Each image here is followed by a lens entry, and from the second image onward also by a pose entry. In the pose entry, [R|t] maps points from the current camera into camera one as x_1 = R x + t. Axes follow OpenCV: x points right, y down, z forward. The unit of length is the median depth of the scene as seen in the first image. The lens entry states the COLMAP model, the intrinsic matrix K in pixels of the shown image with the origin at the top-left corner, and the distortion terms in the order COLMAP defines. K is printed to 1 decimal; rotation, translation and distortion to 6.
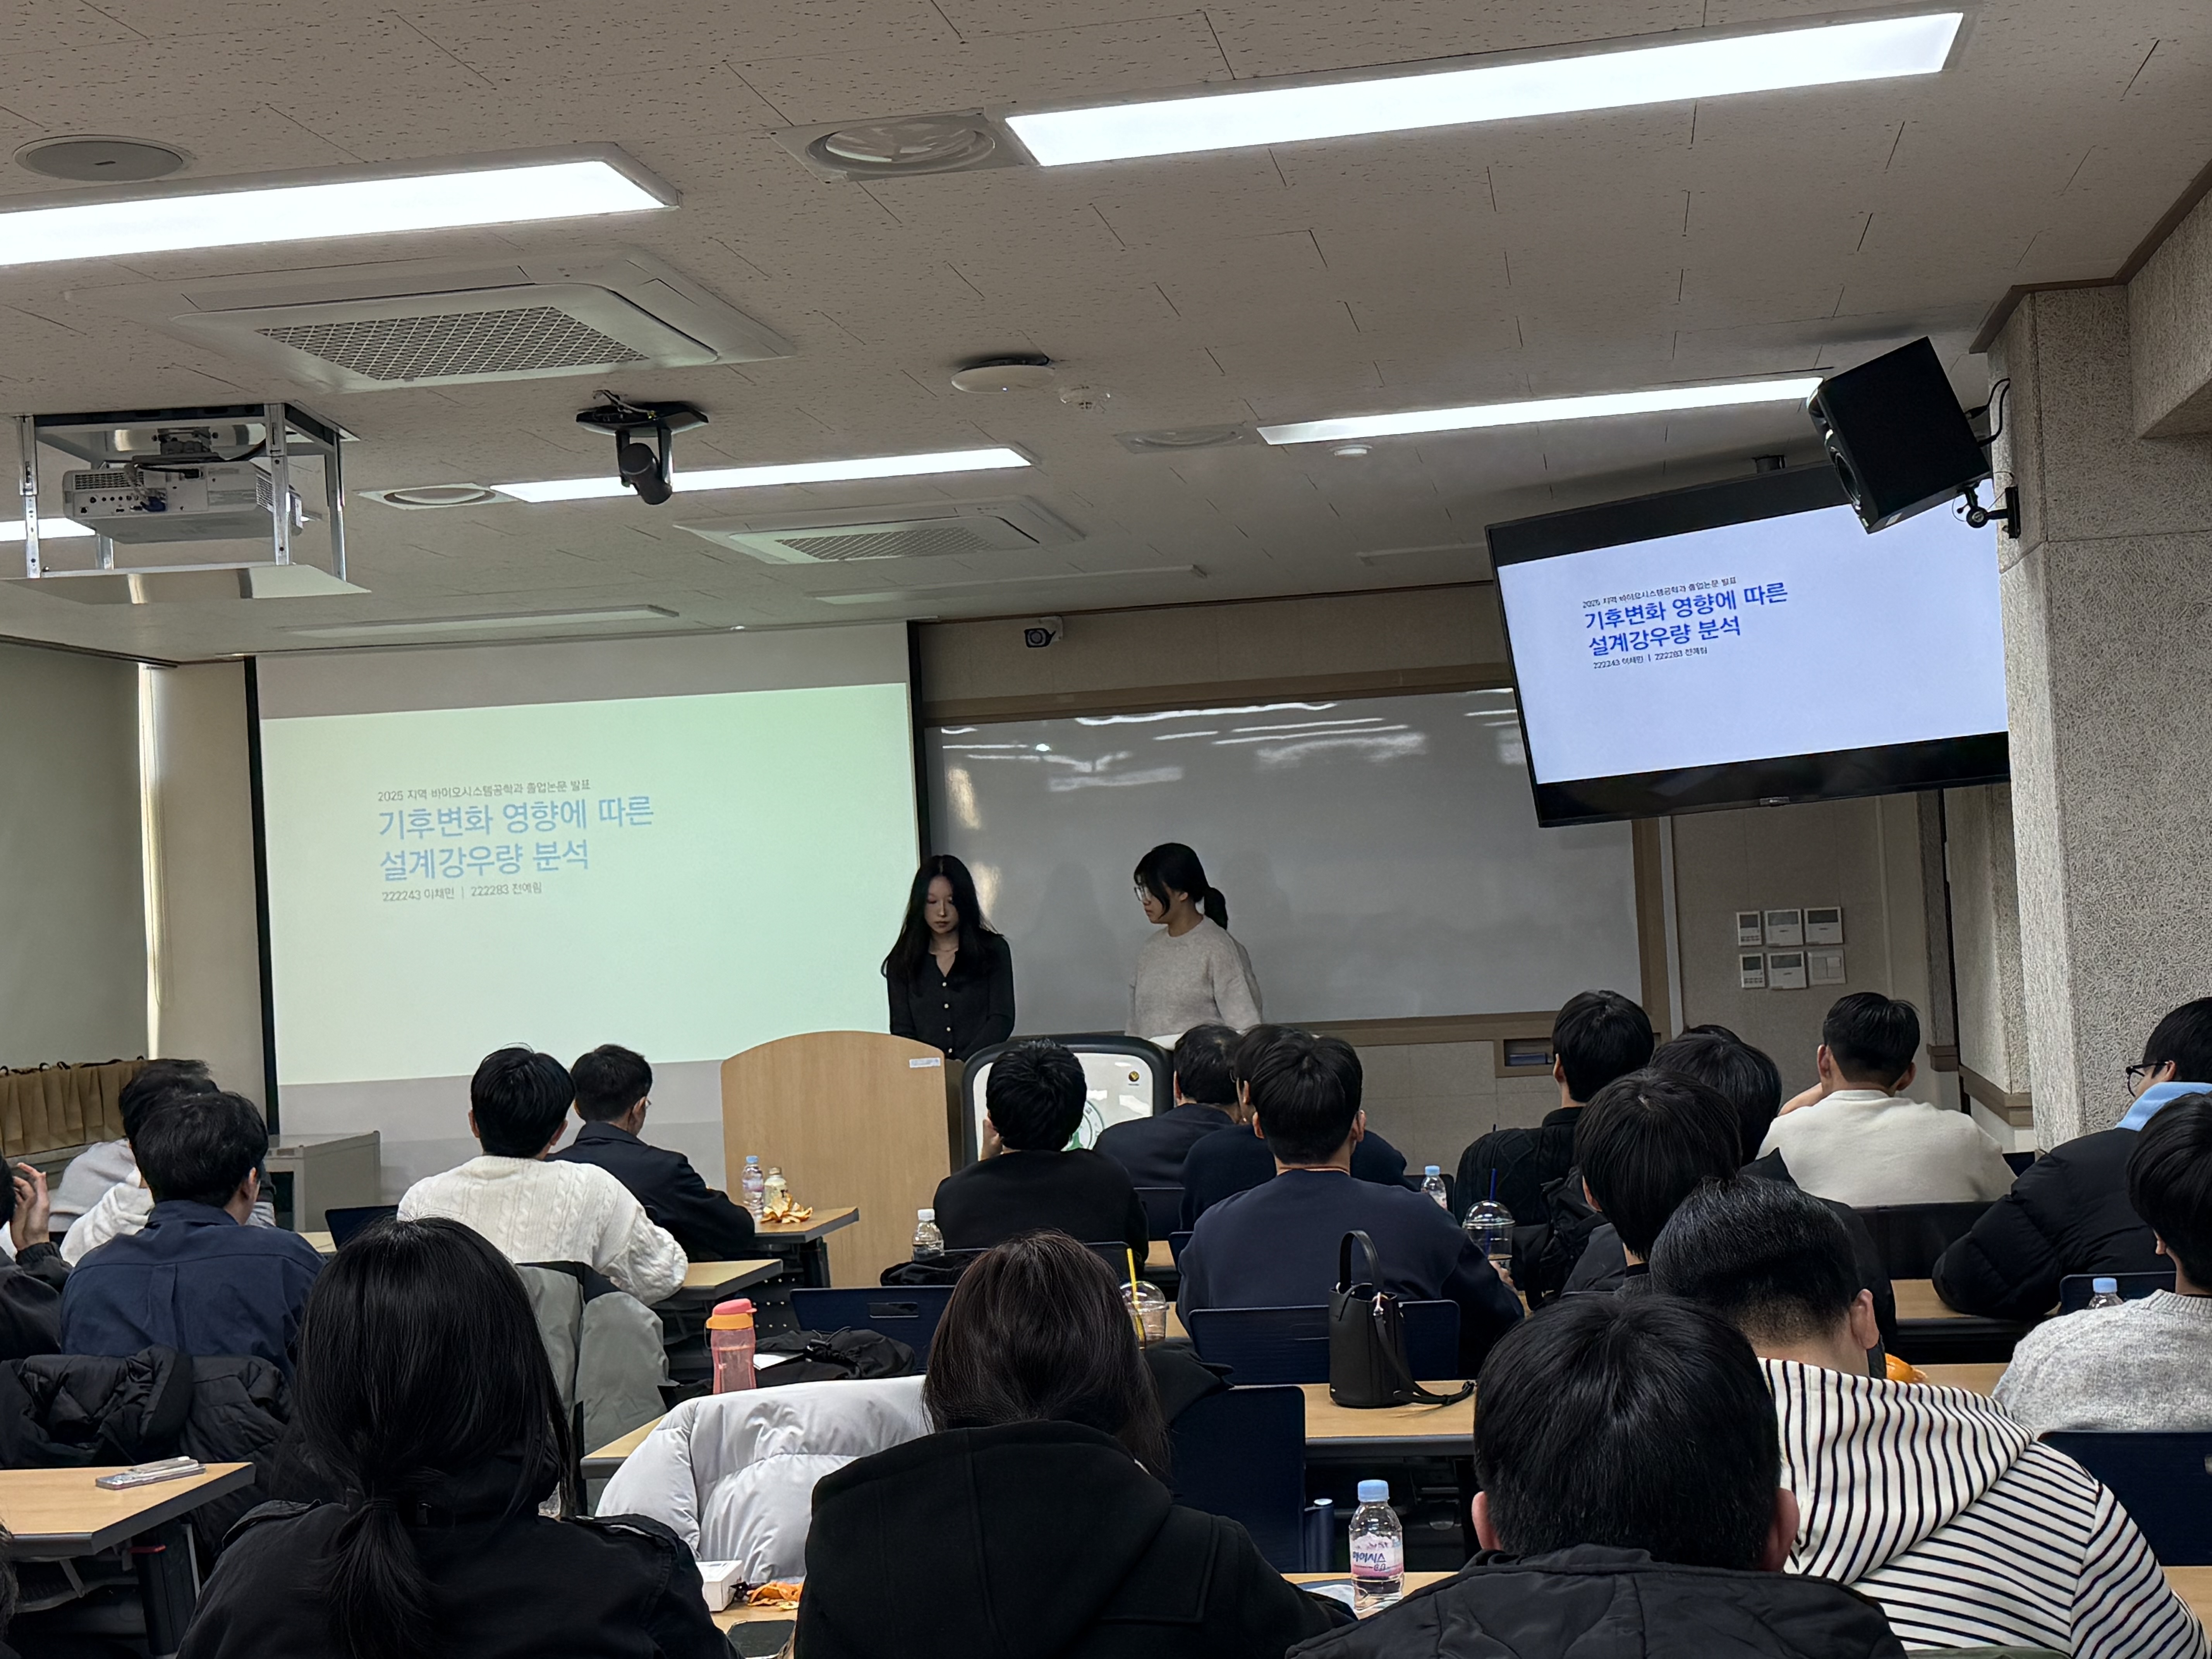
lens RADIAL K [[3005.2, 0, 1134.6], [0, 3005.2, 862.5], [0, 0, 1]] dist [0.071367, 0.000000]
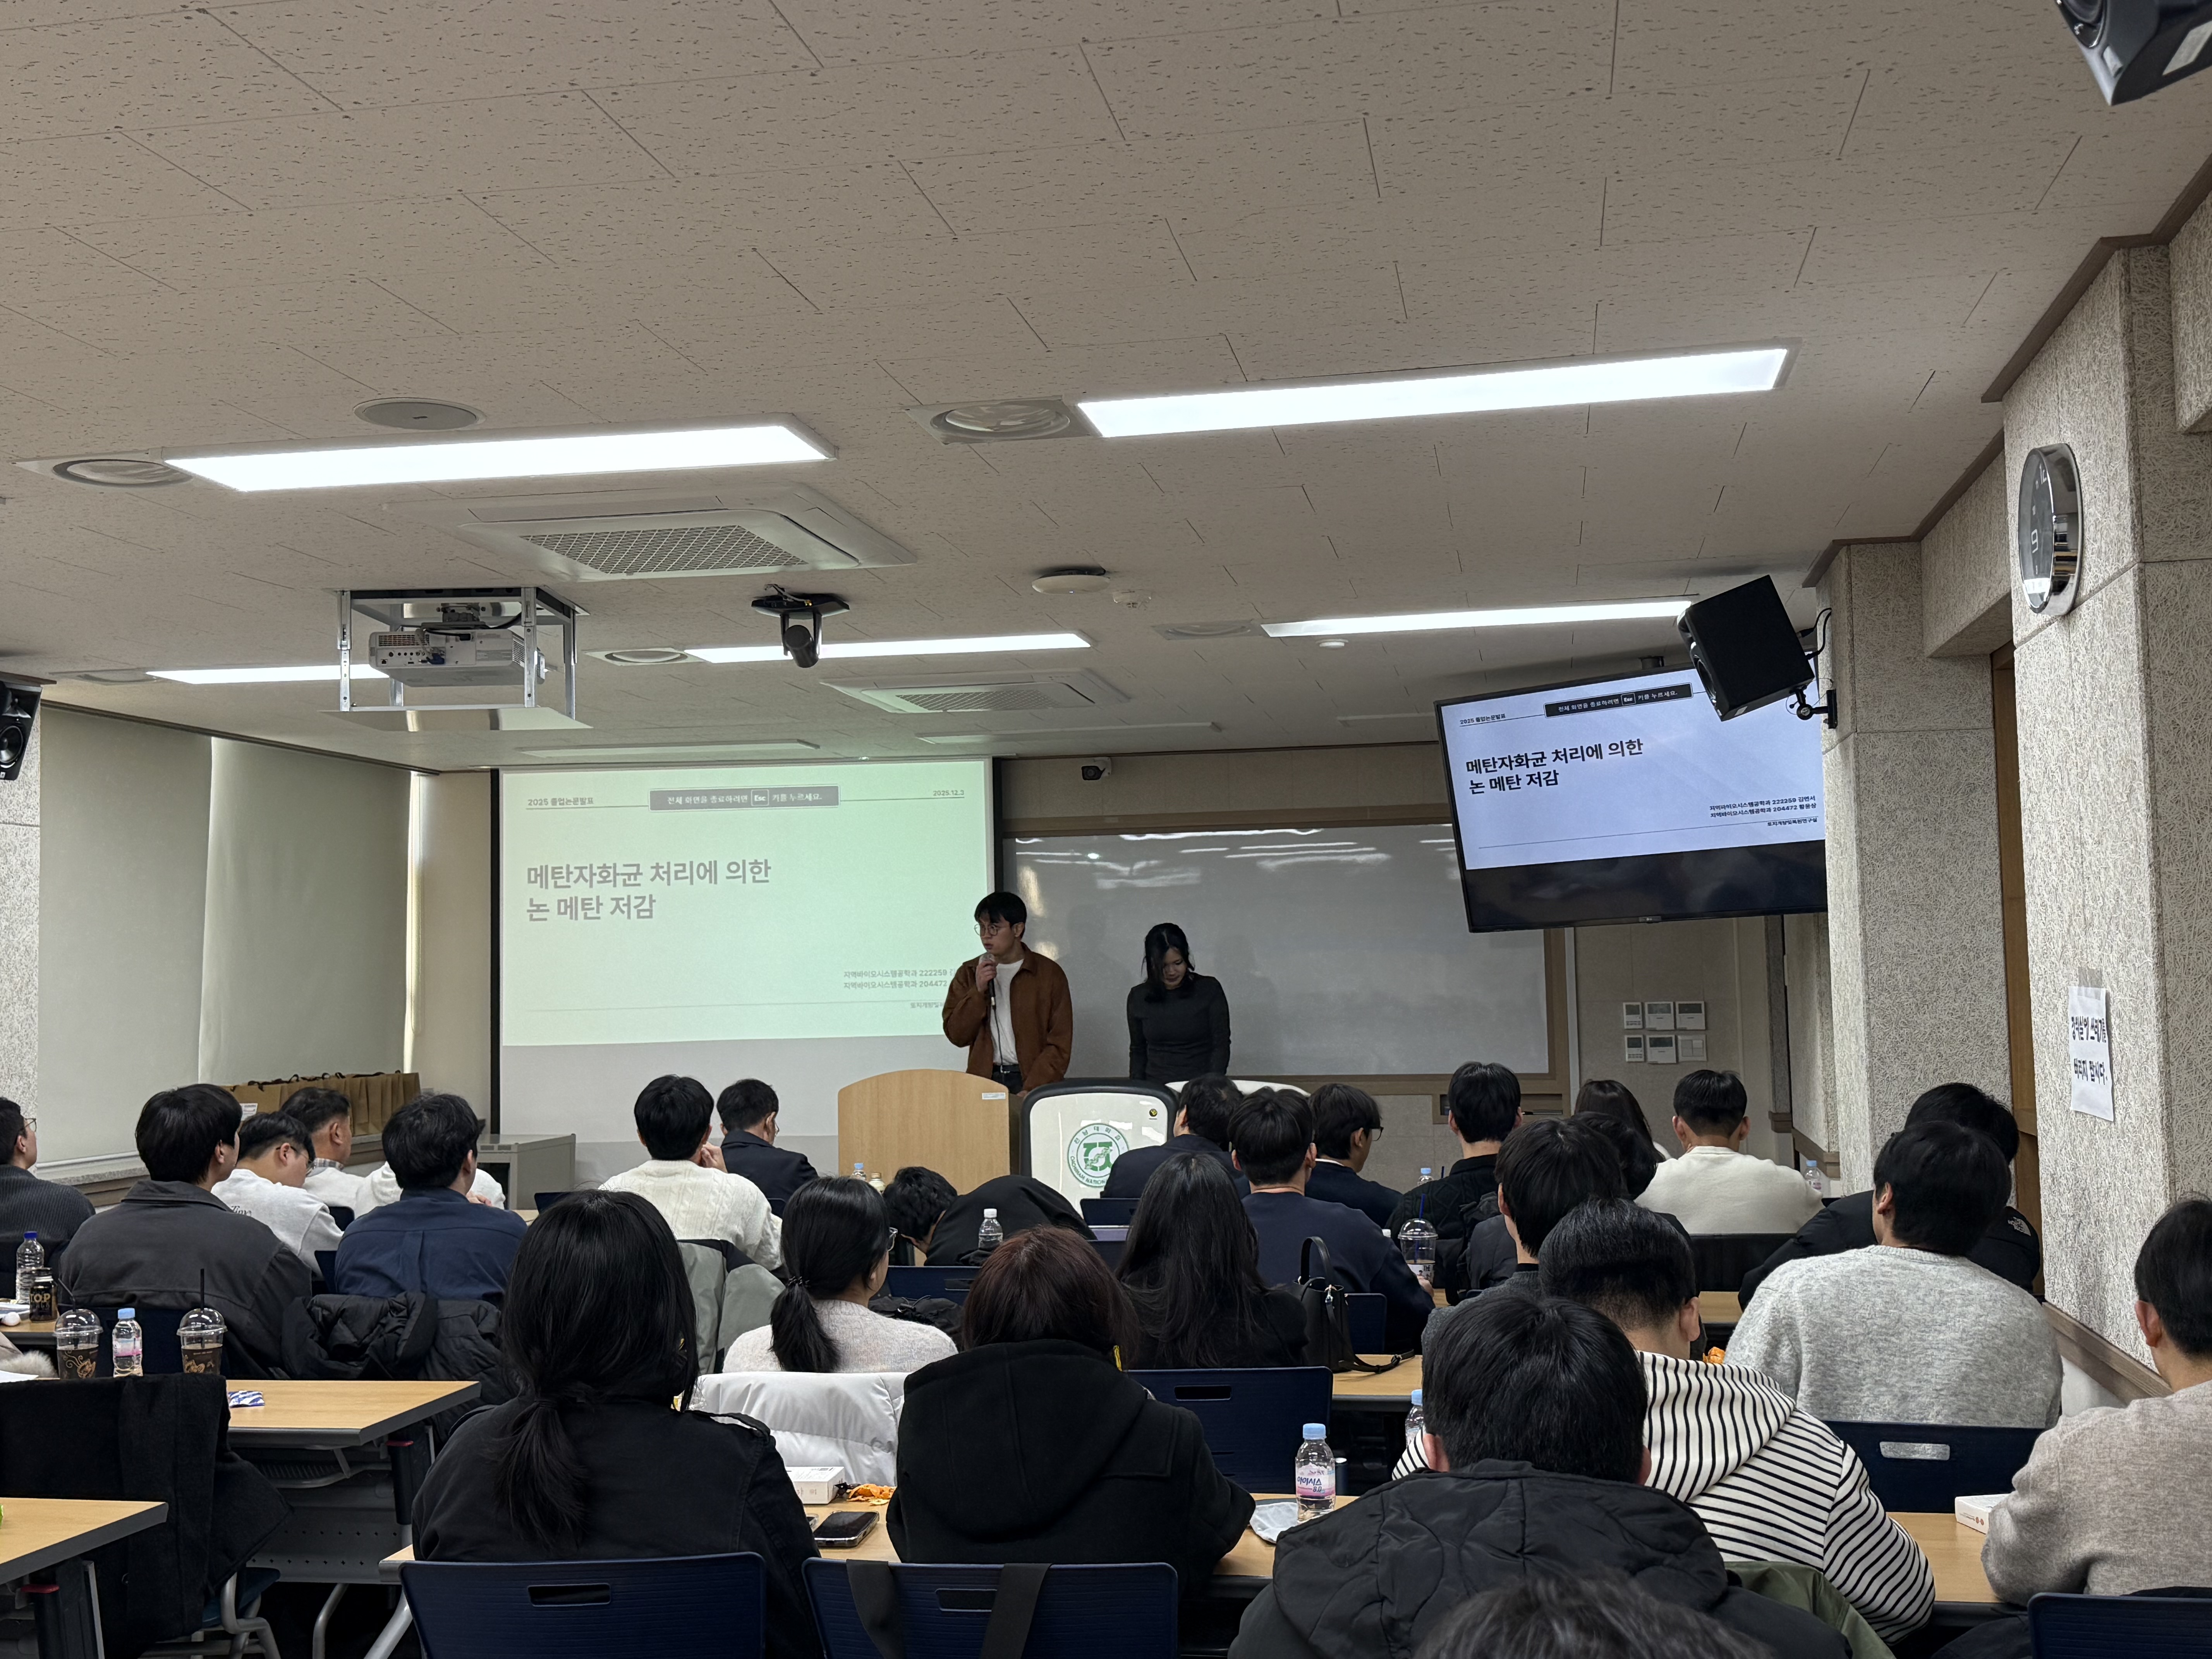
lens RADIAL K [[2351.2, 0, 1112.0], [0, 2351.2, 838.5], [0, 0, 1]] dist [0.061981, 0.000000]
pose [[0.999160, 0.033447, -0.023665, 0.002728], [-0.034457, 0.998453, -0.043636, -0.003457], [0.022169, 0.044415, 0.998767, -0.034174]]
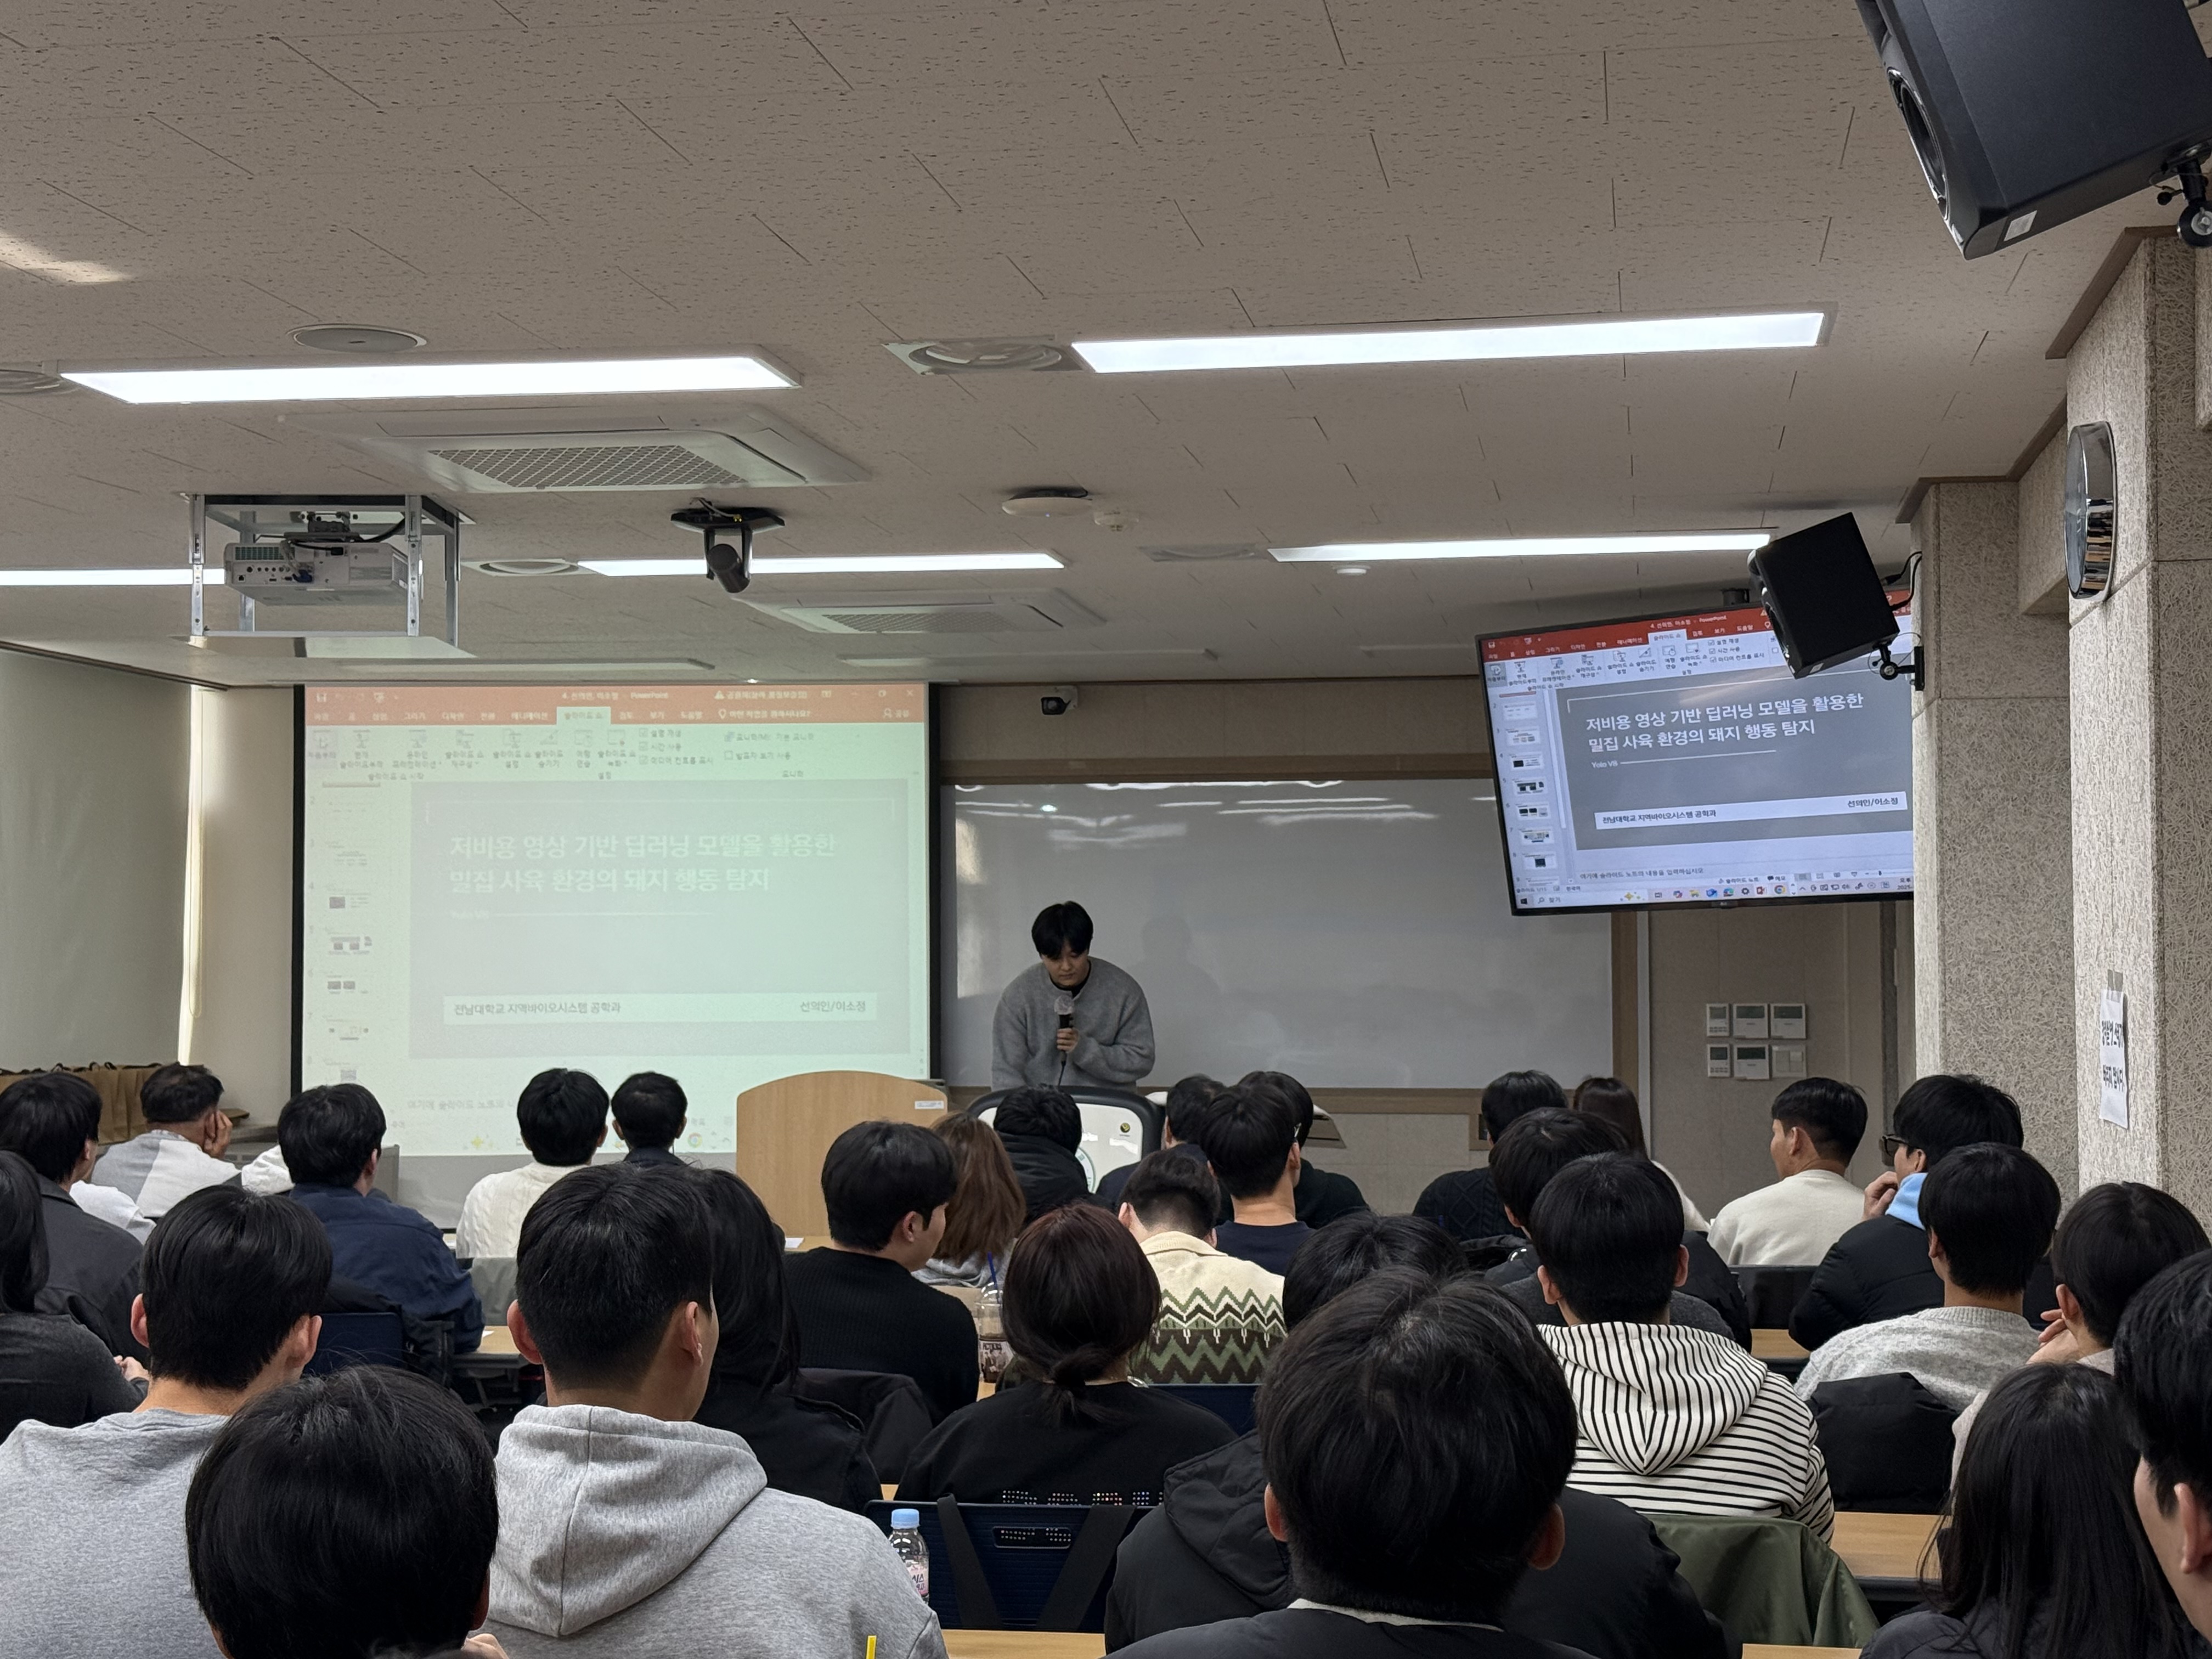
lens RADIAL K [[3336.9, 0, 1141.3], [0, 3336.9, 841.1], [0, 0, 1]] dist [0.032792, 0.000000]
pose [[0.998602, 0.052758, 0.003139, -0.004979], [-0.052678, 0.998375, -0.021714, -0.007163], [-0.004279, 0.021519, 0.999759, -0.261362]]
